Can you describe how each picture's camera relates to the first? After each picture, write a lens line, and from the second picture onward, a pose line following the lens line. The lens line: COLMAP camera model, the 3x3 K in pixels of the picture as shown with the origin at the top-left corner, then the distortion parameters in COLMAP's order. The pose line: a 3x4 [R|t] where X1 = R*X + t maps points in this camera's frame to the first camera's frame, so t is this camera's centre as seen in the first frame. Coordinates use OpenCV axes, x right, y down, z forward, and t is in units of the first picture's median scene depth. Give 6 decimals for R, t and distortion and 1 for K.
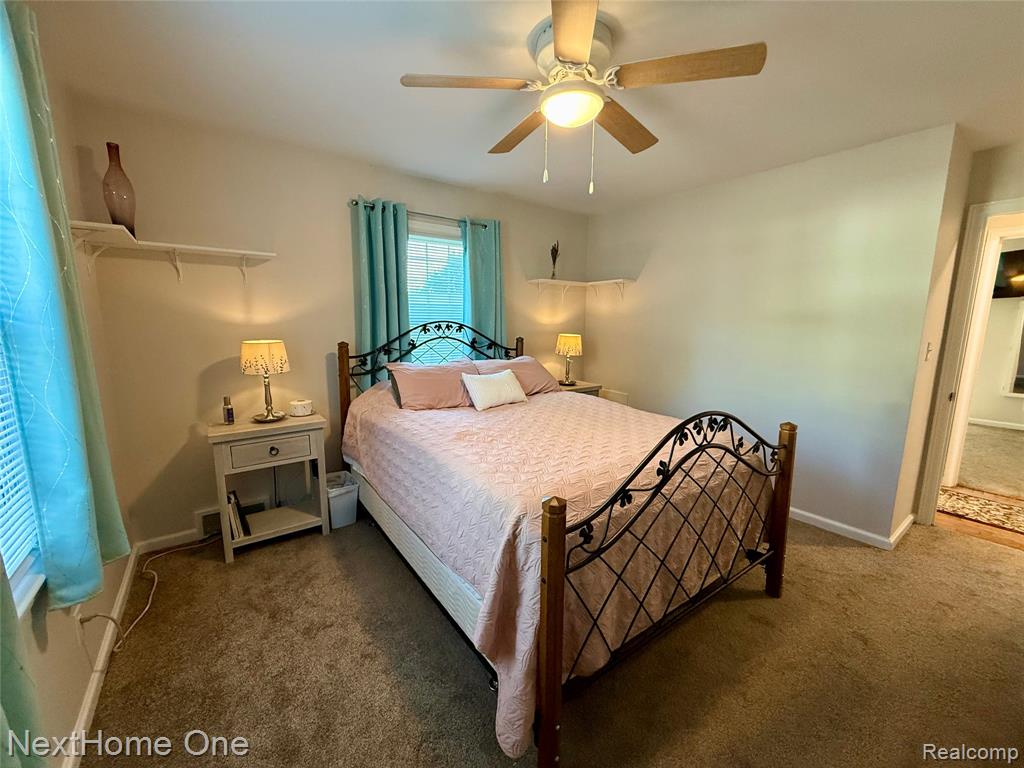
lens RADIAL K [[407.6, 0, 513.0], [0, 407.6, 385.3], [0, 0, 1]] dist [-0.002514, 0.000341]
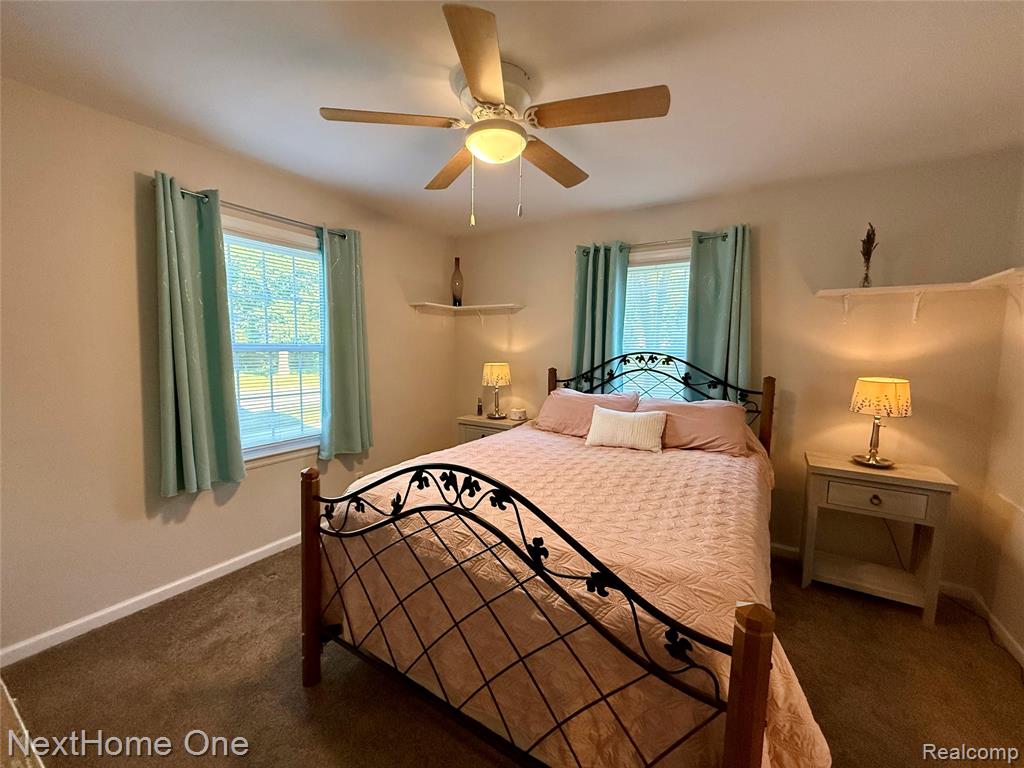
lens RADIAL K [[407.6, 0, 509.4], [0, 407.6, 385.7], [0, 0, 1]] dist [-0.002514, 0.000341]
pose [[0.360534, 0.087113, -0.928669, 0.606983], [-0.157883, 0.986962, 0.031286, -0.063074], [0.919287, 0.135341, 0.369587, 0.384709]]
